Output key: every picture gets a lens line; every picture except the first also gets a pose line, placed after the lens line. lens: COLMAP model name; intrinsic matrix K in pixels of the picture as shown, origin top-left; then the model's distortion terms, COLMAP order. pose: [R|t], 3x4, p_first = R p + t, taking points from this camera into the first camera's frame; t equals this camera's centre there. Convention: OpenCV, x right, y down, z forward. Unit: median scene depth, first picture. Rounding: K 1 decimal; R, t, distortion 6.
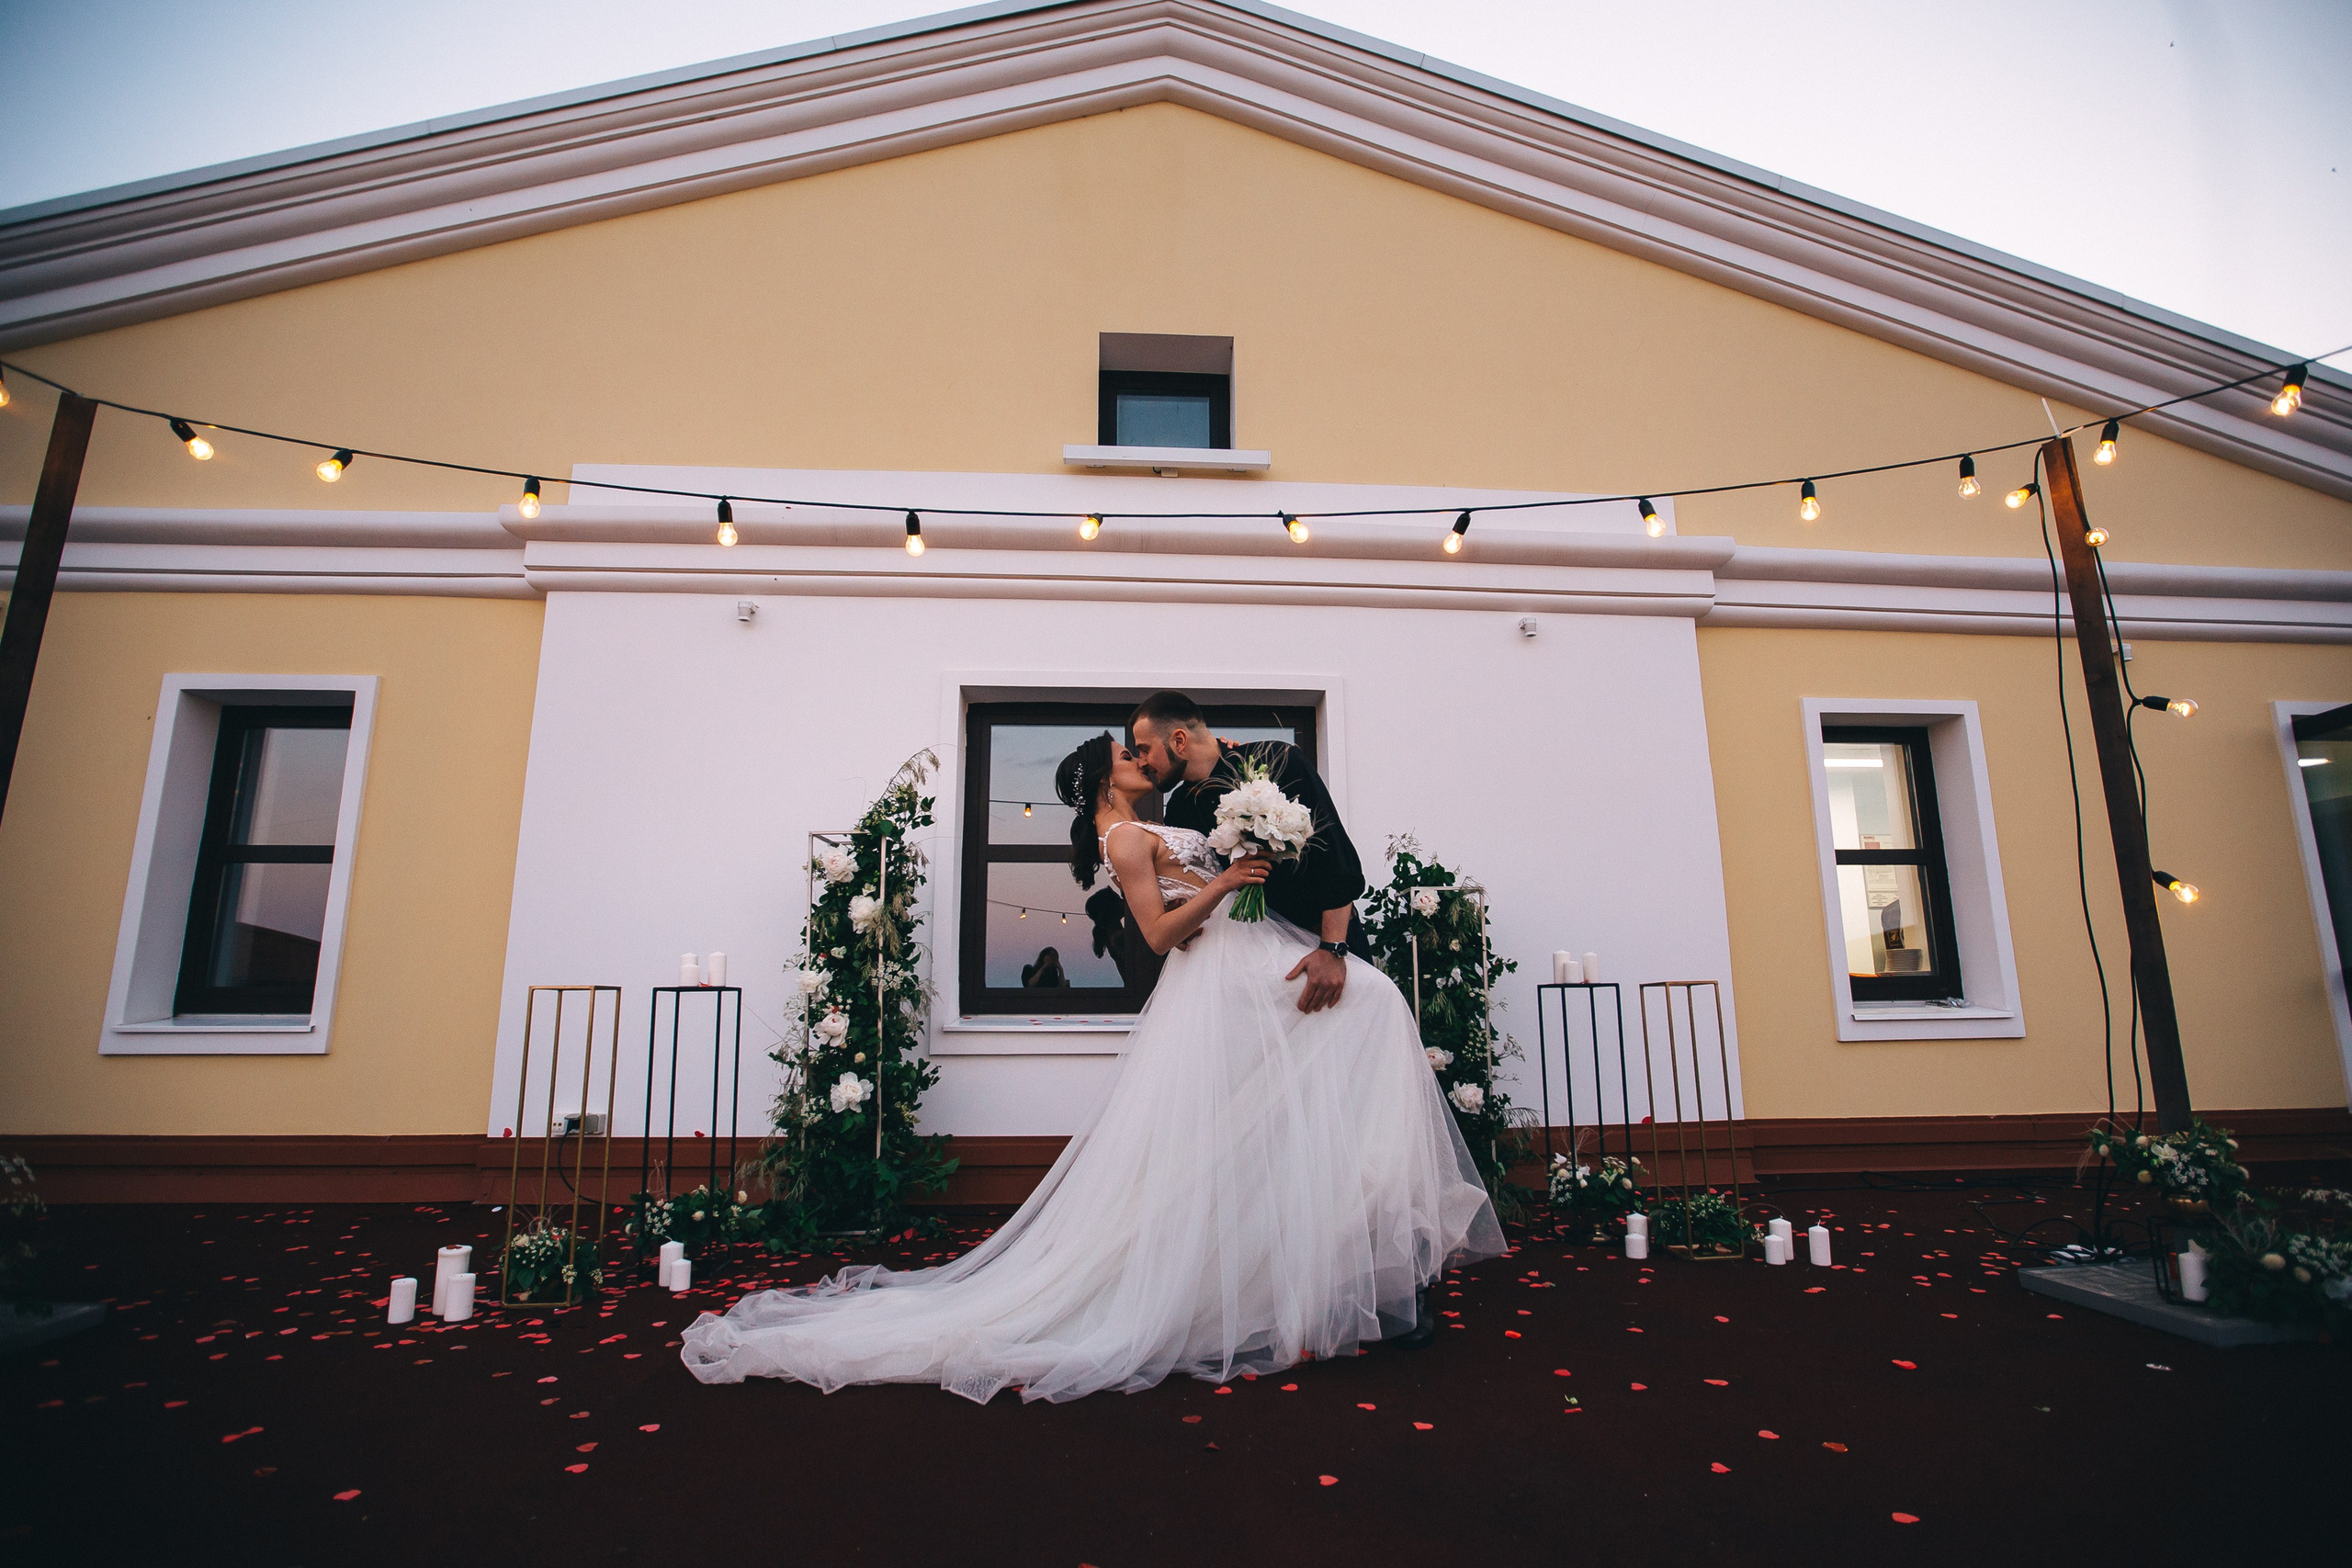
lens RADIAL K [[1082.7, 0, 1197.2], [0, 1082.7, 803.7], [0, 0, 1]] dist [-0.052872, 0.022052]
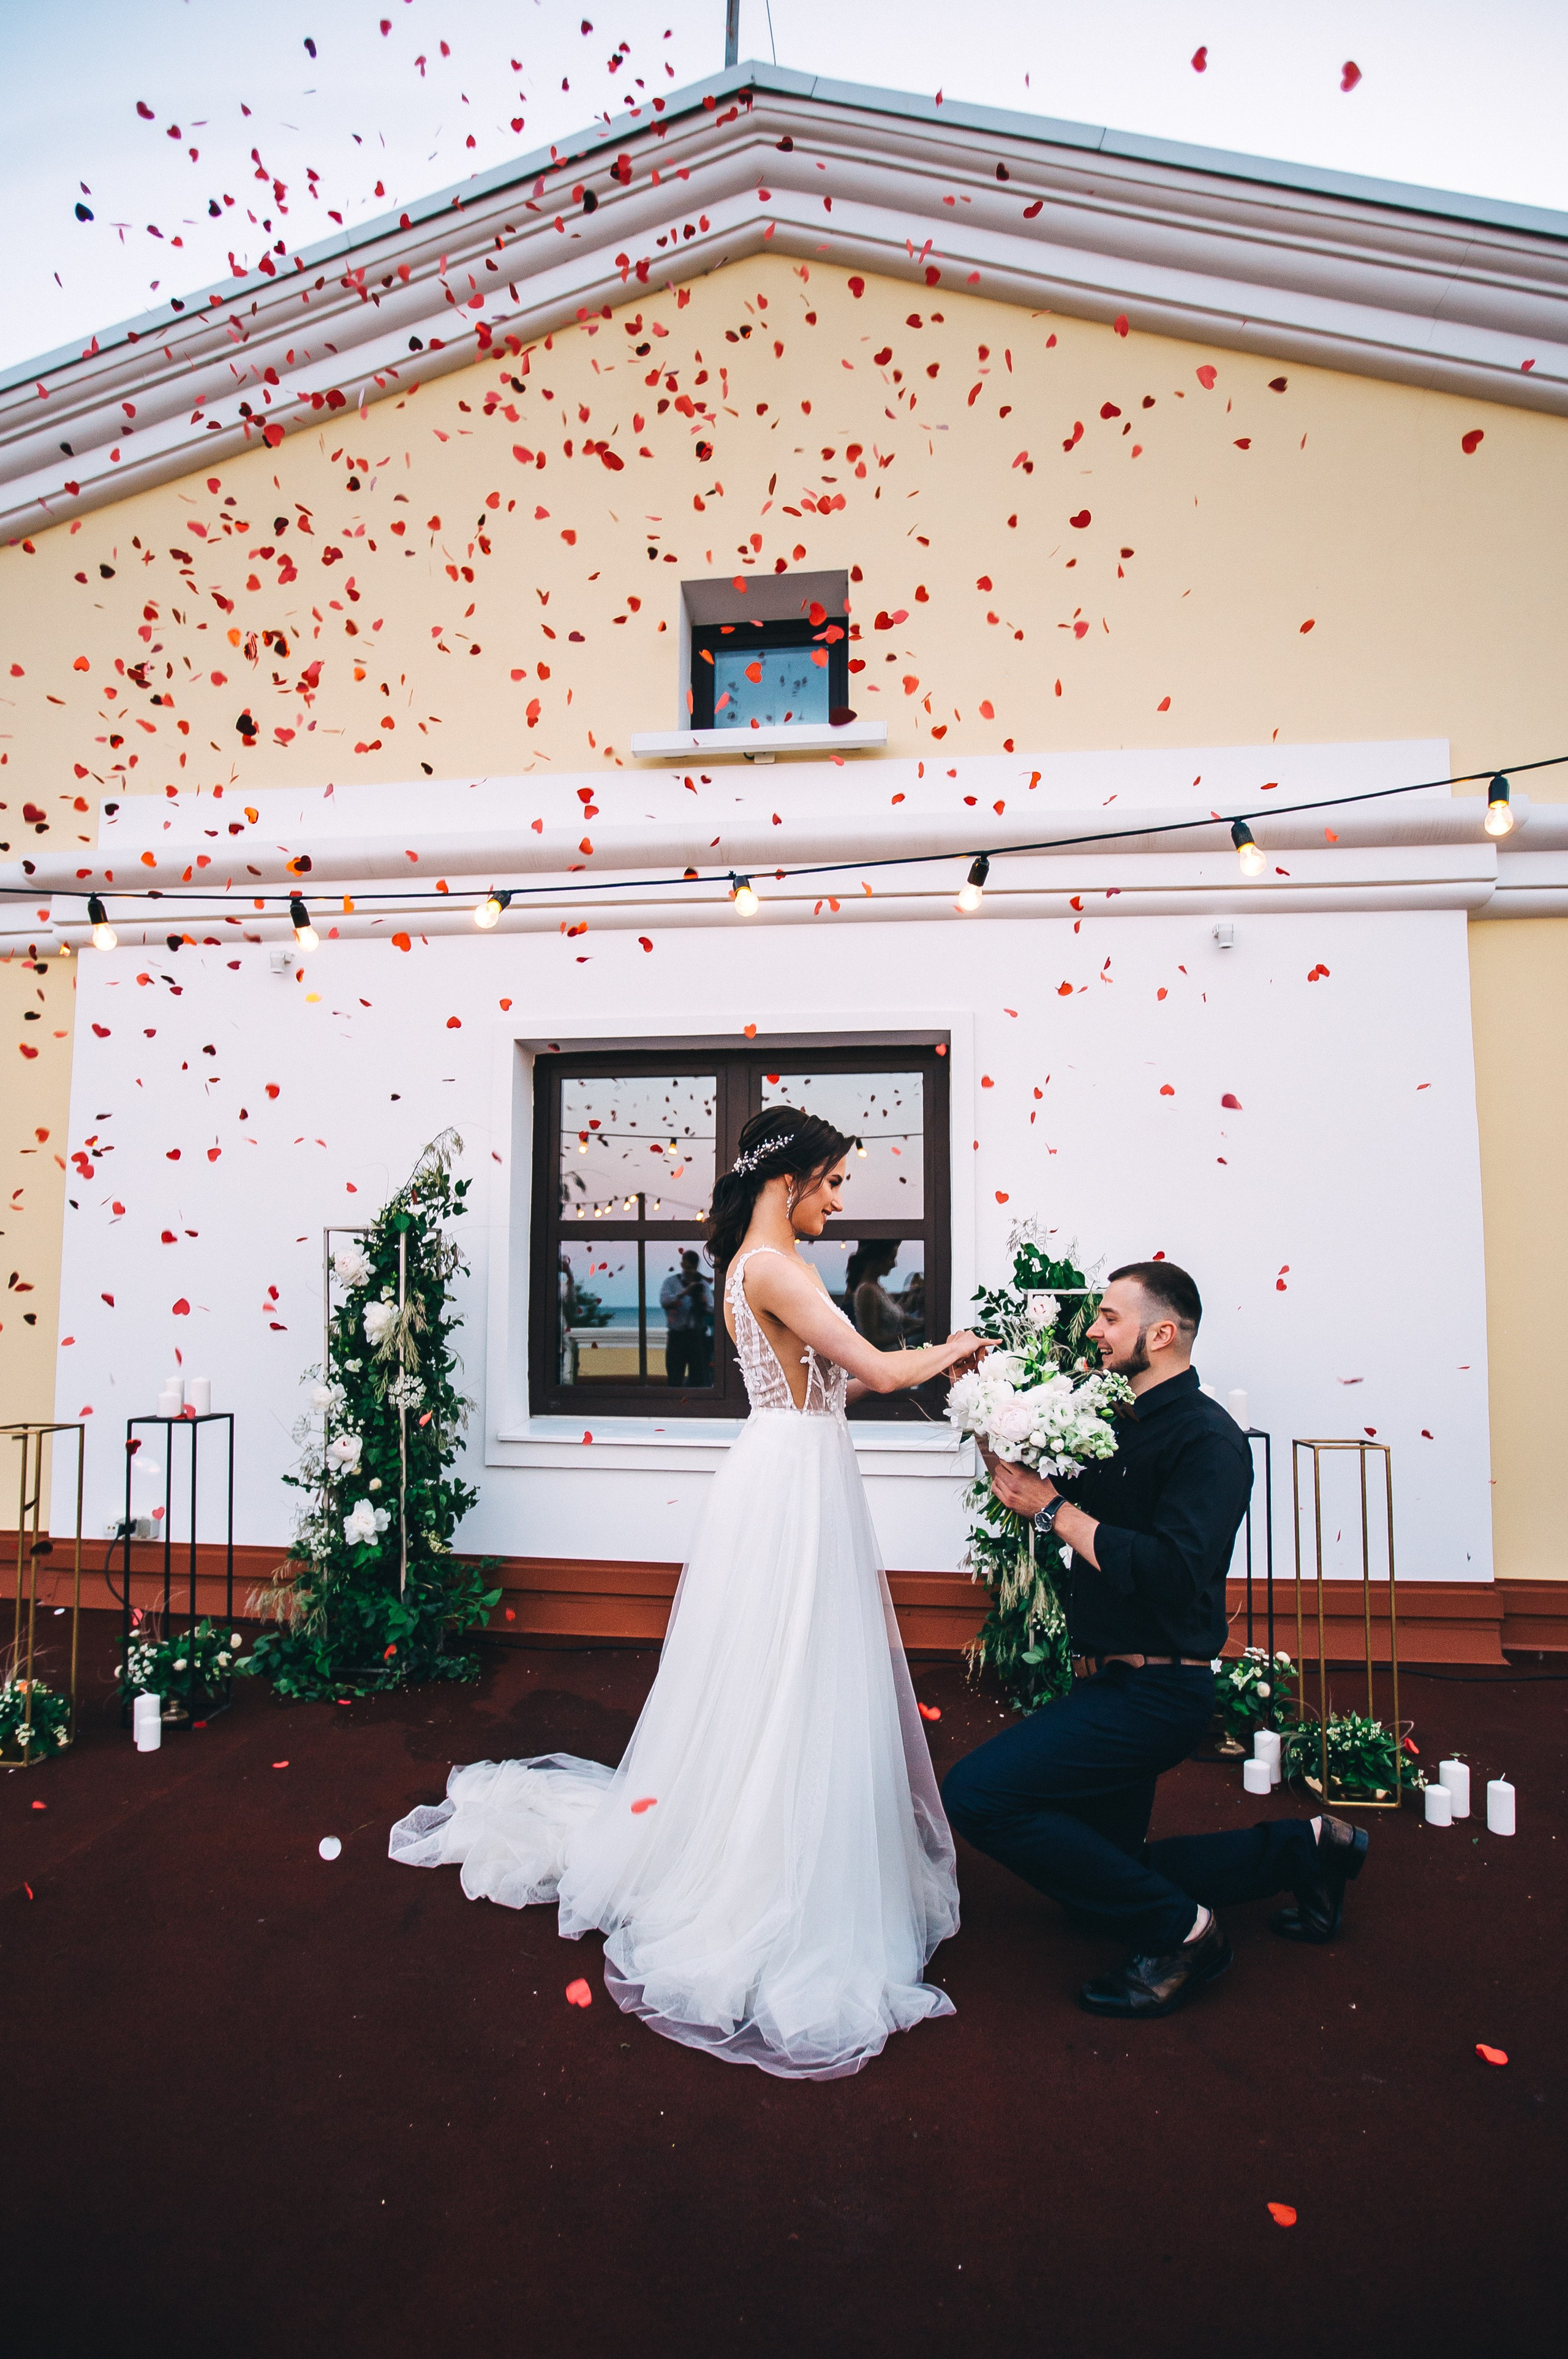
lens RADIAL K [[1233.8, 0, 777.6], [0, 1233.8, 1208.3], [0, 0, 1]] dist [-0.049700, 0.033848]
pose [[0.981354, -0.001318, -0.192205, 0.205210], [0.023160, 0.993502, 0.111437, -0.095369], [0.190809, -0.113811, 0.975007, 0.089222]]
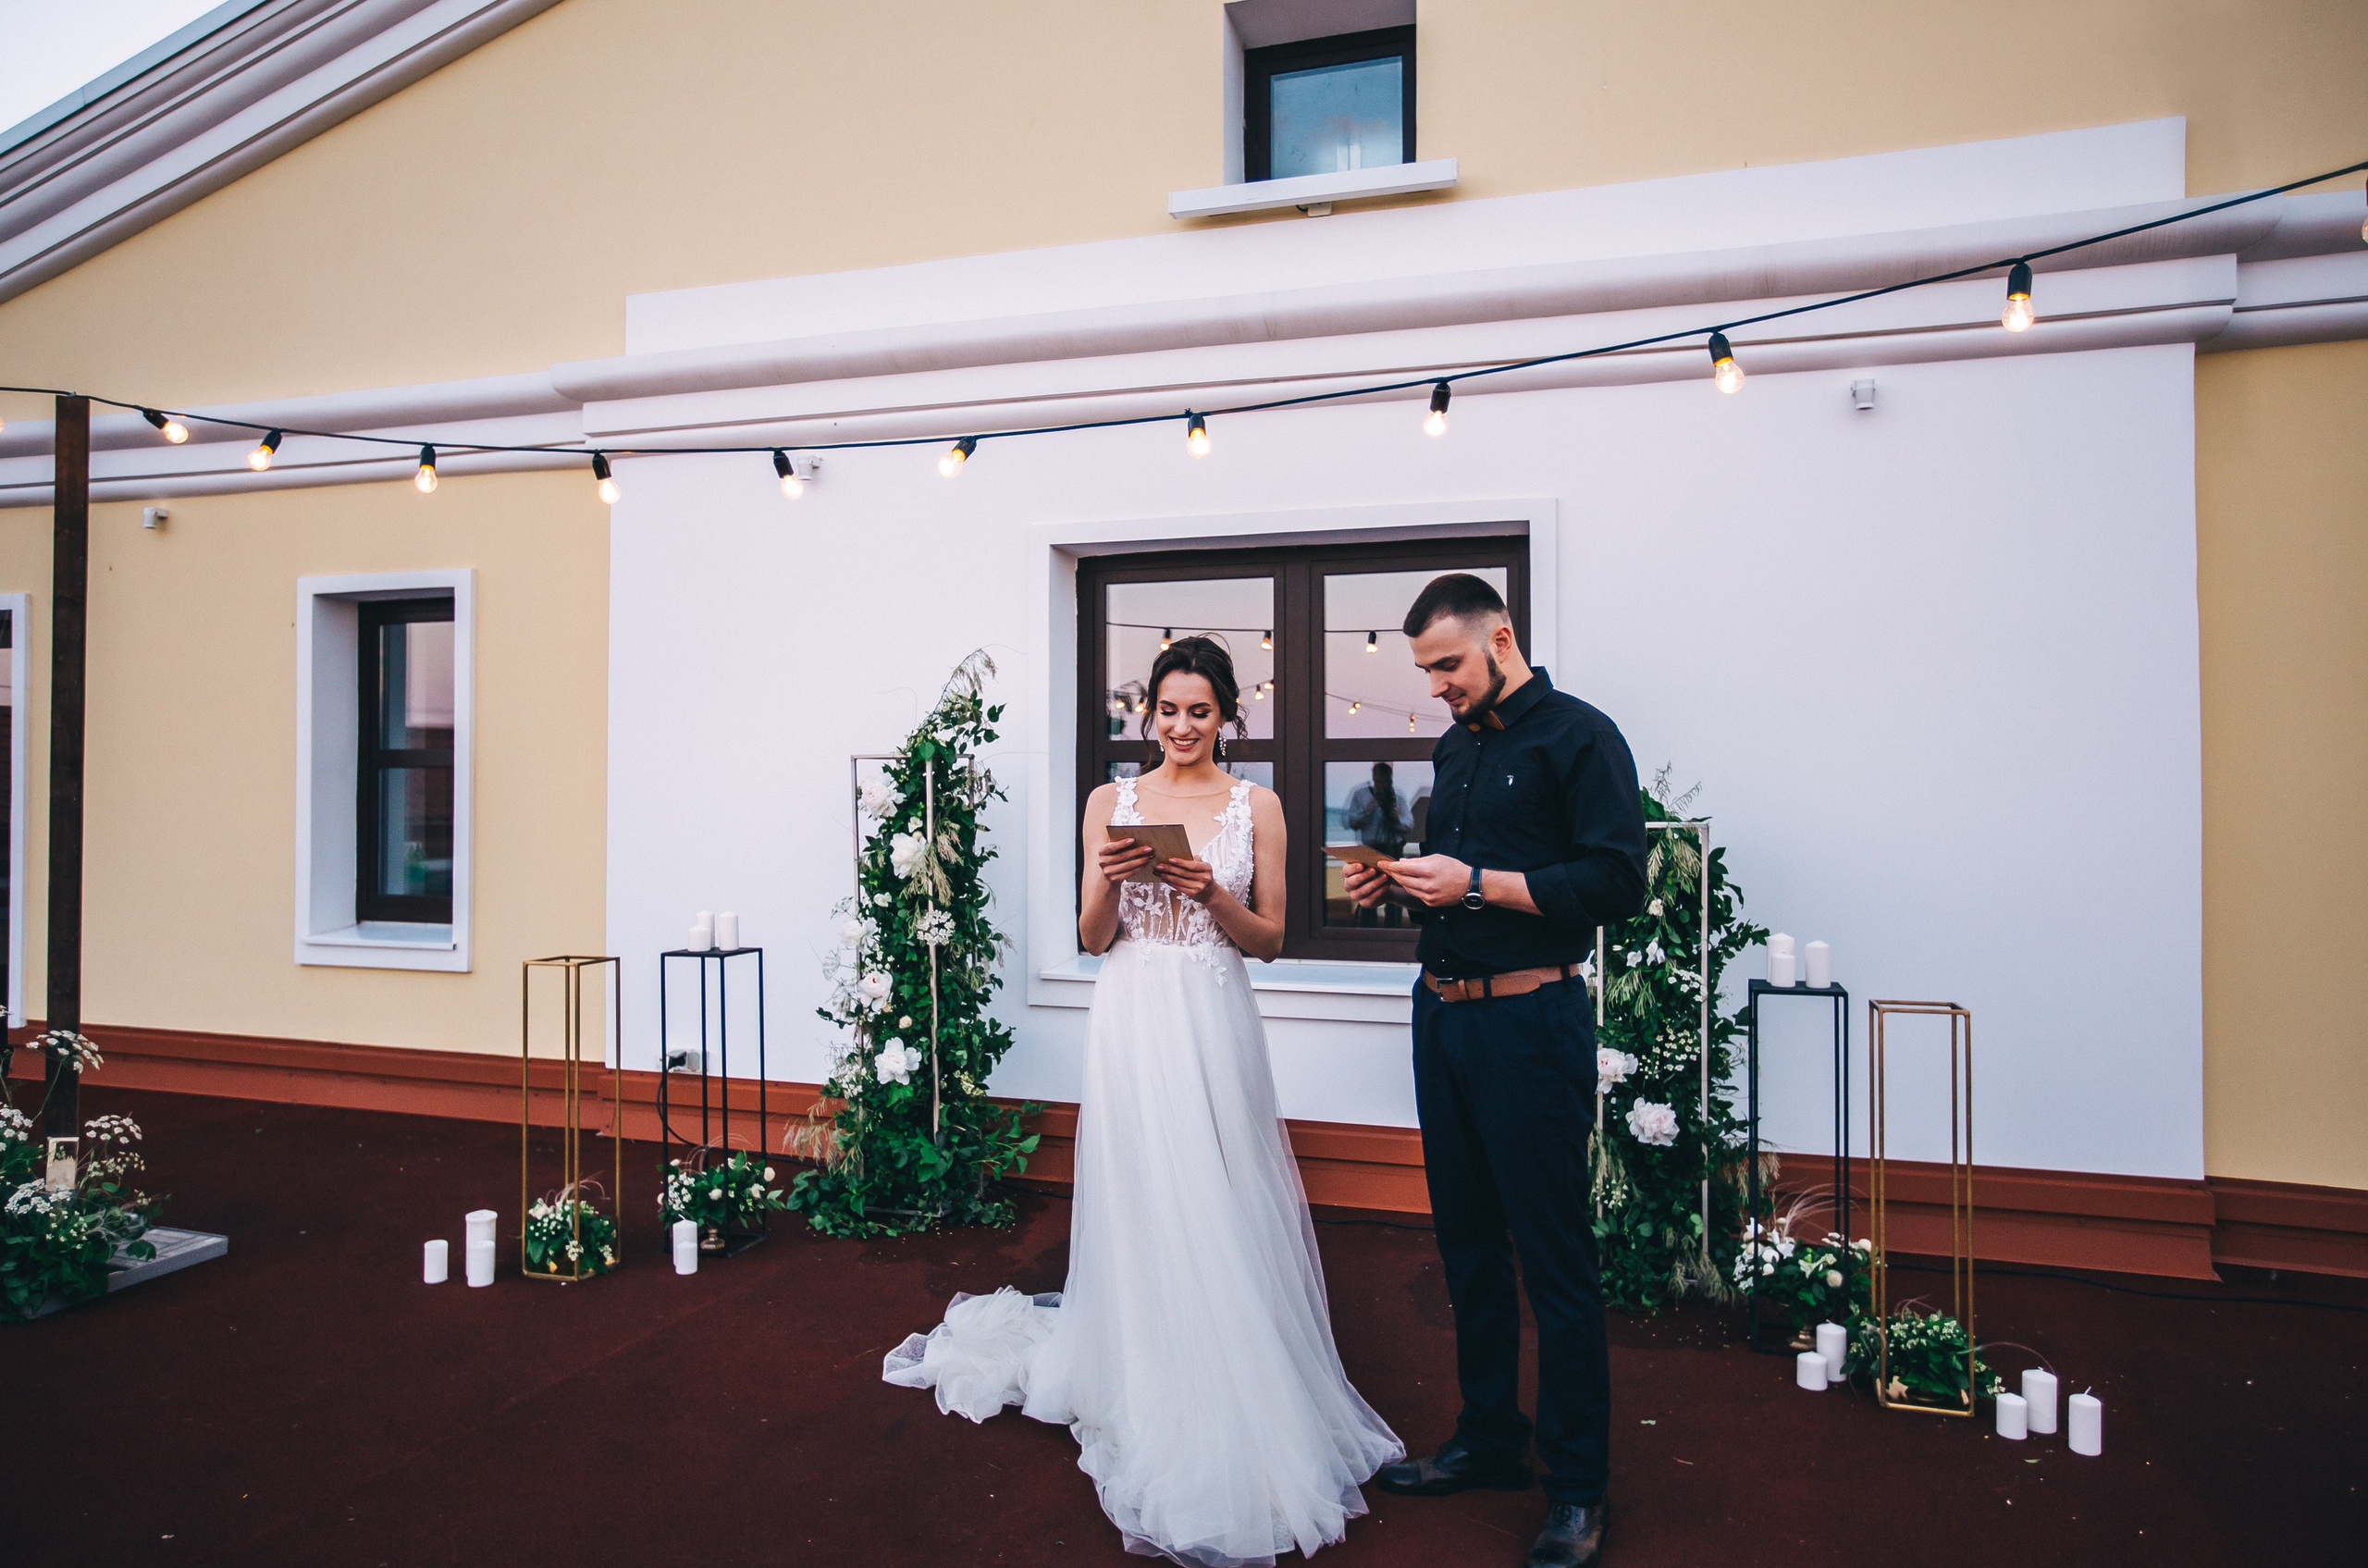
lens RADIAL K [[1563.1, 0, 1184.0], [0, 1563.1, 784.0], [0, 0, 1]] dist [-0.037910, 0.064639]
pose [[0.923094, 0.007637, -0.384498, 0.363881], [0.061266, 0.984114, 0.166632, -0.144214], [0.379662, -0.177373, 0.907962, -0.024277]]
